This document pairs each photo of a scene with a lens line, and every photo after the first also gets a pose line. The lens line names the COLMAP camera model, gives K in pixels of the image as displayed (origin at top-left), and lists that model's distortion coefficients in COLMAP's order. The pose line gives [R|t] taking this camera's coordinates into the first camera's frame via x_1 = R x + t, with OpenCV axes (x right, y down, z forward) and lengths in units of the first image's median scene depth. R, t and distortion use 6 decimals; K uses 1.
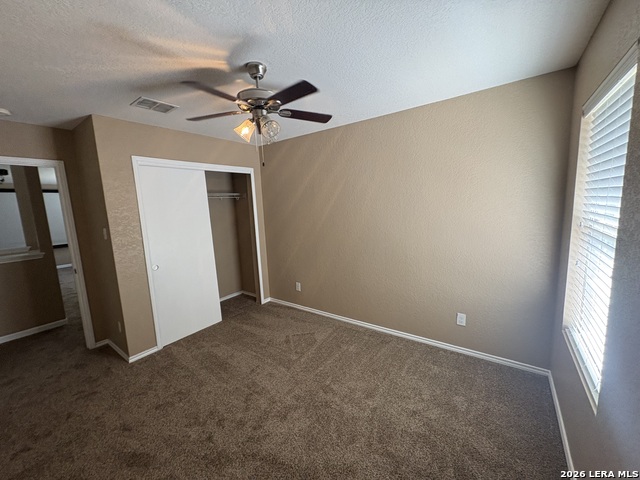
lens RADIAL K [[256.2, 0, 316.2], [0, 256.2, 239.8], [0, 0, 1]] dist [-0.000221, 0.000000]
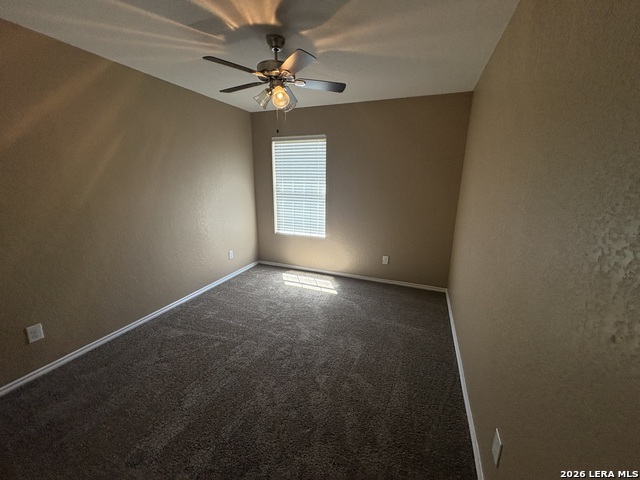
lens RADIAL K [[256.2, 0, 316.2], [0, 256.2, 239.8], [0, 0, 1]] dist [-0.000221, 0.000000]
pose [[-0.239658, -0.182581, 0.953535, -0.911861], [0.149508, 0.963501, 0.222066, -0.034608], [-0.959276, 0.195781, -0.203614, 0.744316]]
